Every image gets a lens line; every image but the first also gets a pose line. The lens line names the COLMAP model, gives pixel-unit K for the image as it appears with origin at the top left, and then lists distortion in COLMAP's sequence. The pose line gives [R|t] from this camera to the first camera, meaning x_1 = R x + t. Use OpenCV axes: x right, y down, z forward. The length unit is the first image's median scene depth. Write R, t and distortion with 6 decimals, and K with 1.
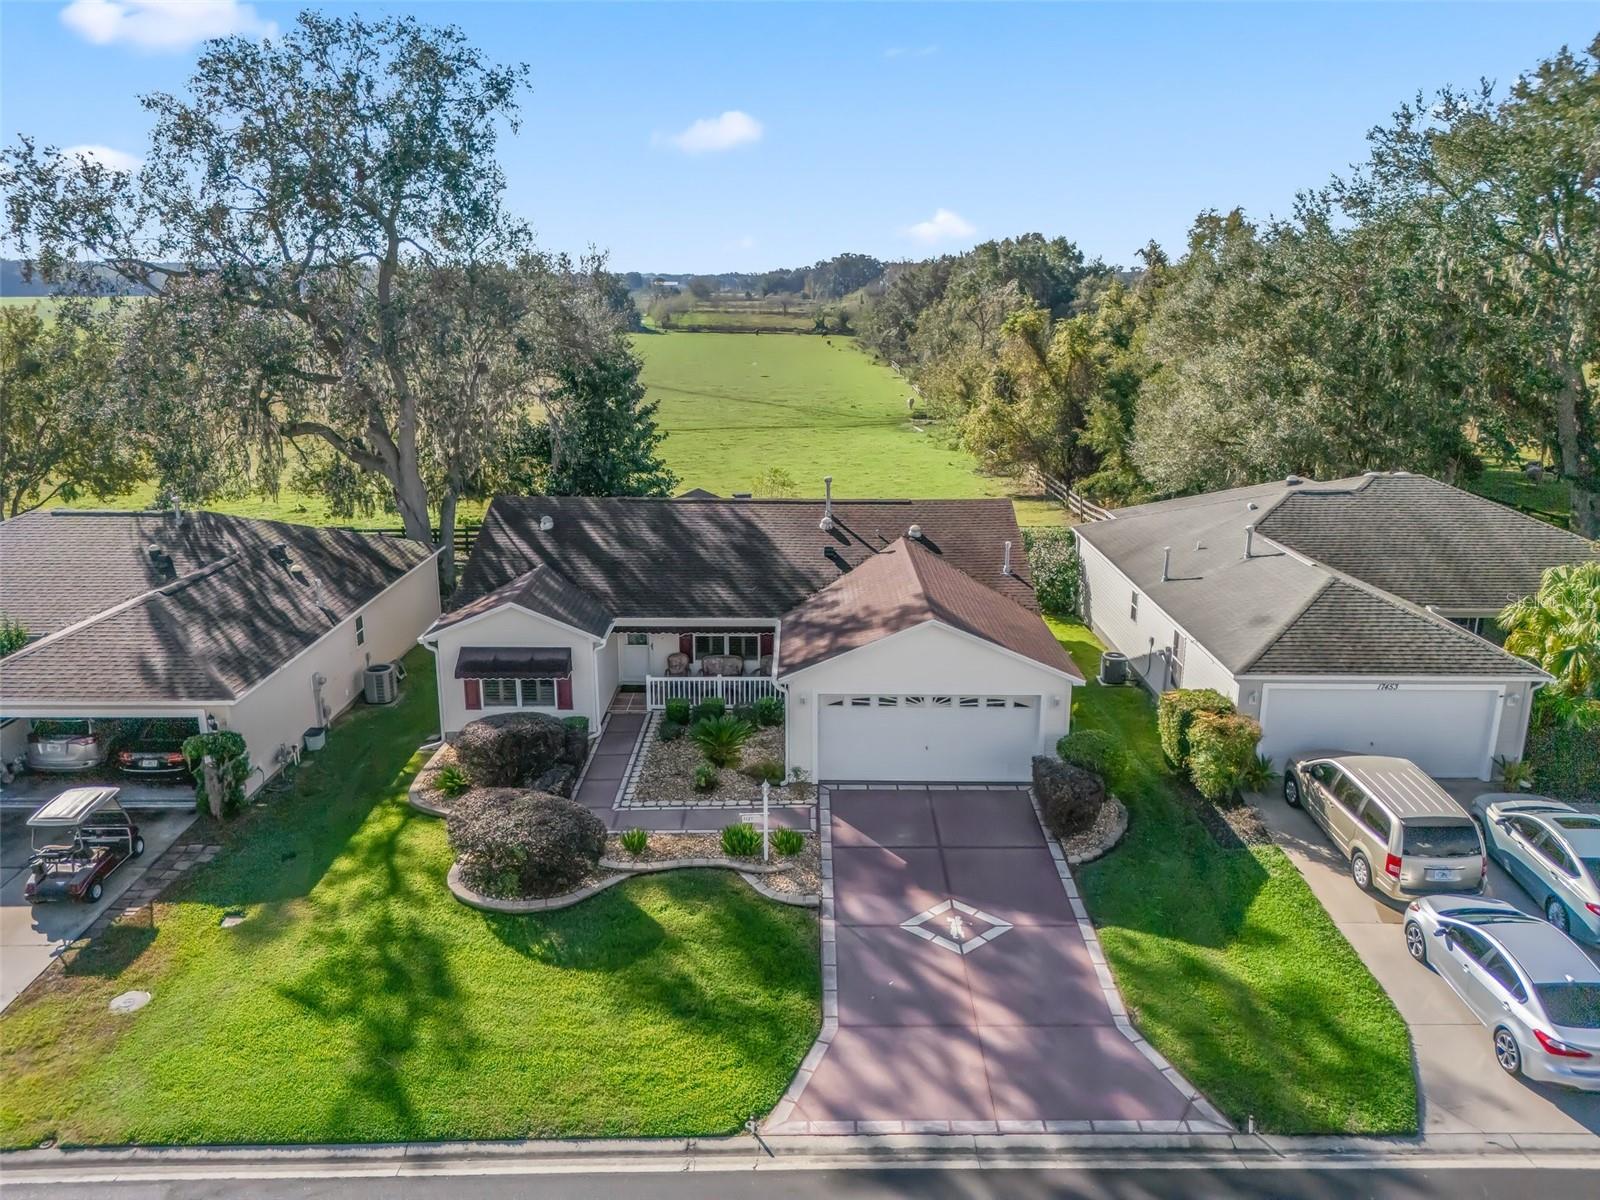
lens RADIAL K [[1178.2, 0, 800.0], [0, 1178.2, 600.0], [0, 0, 1]] dist [0.061878, -0.046839]
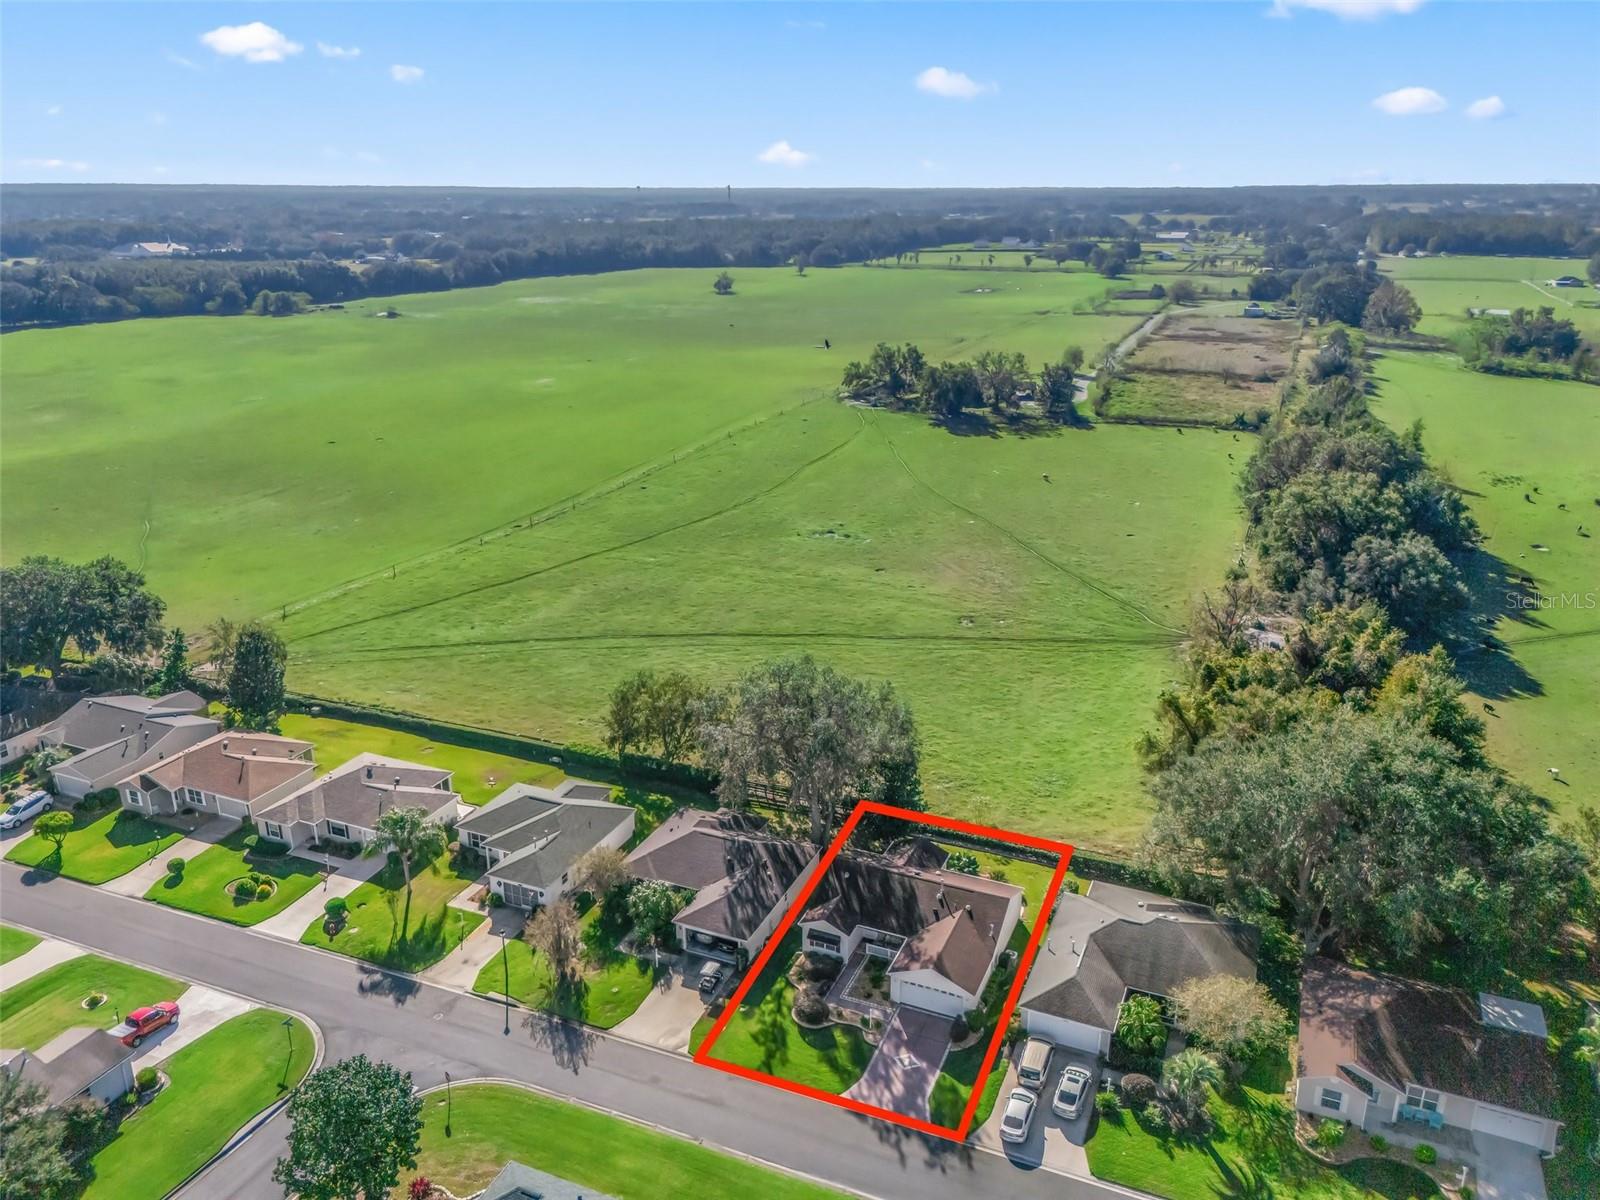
lens RADIAL K [[1207.5, 0, 800.0], [0, 1207.5, 600.0], [0, 0, 1]] dist [0.063469, -0.056049]
pose [[0.915954, 0.130443, -0.379490, 1.022291], [-0.102700, 0.990397, 0.092551, -1.412511], [0.387919, -0.045799, 0.920555, -2.491541]]
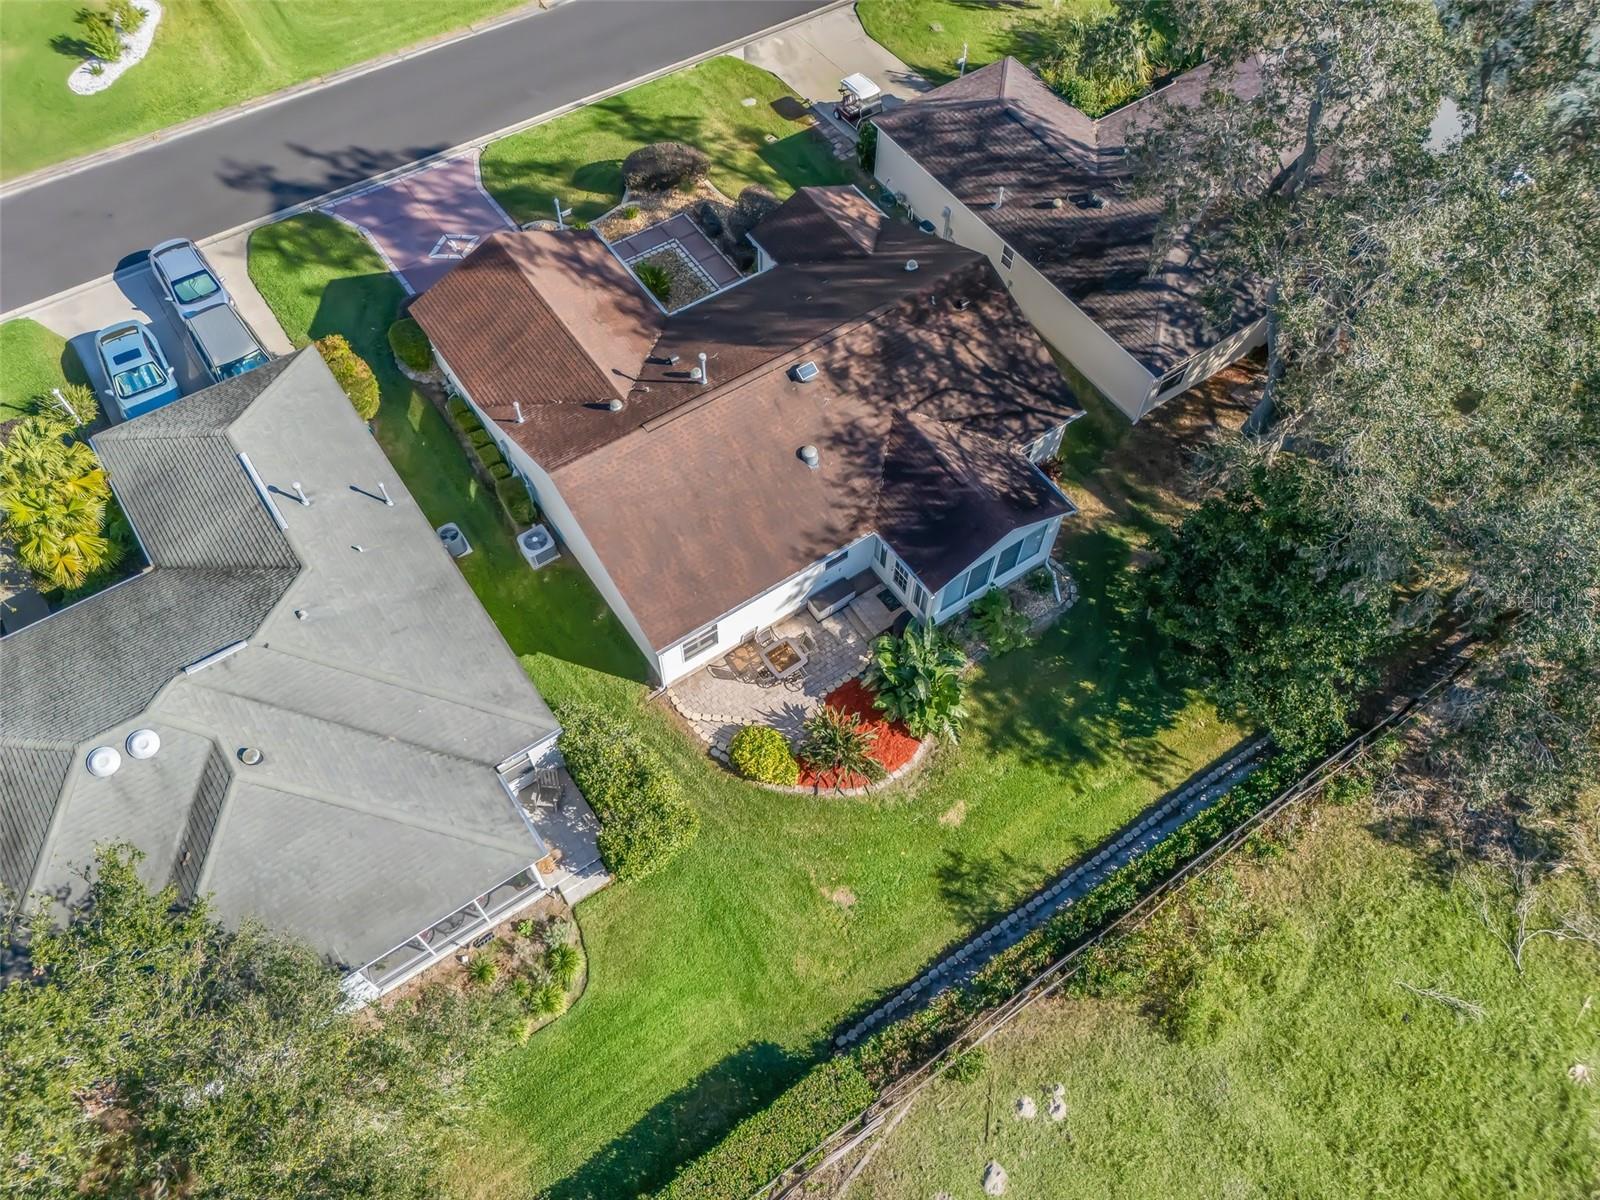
lens RADIAL K [[1178.2, 0, 800.0], [0, 1178.2, 600.0], [0, 0, 1]] dist [0.061878, -0.046839]
pose [[-0.829362, 0.469256, -0.303246, 0.492751], [-0.152444, 0.332107, 0.930842, -1.363434], [0.537513, 0.818232, -0.203902, 2.009119]]
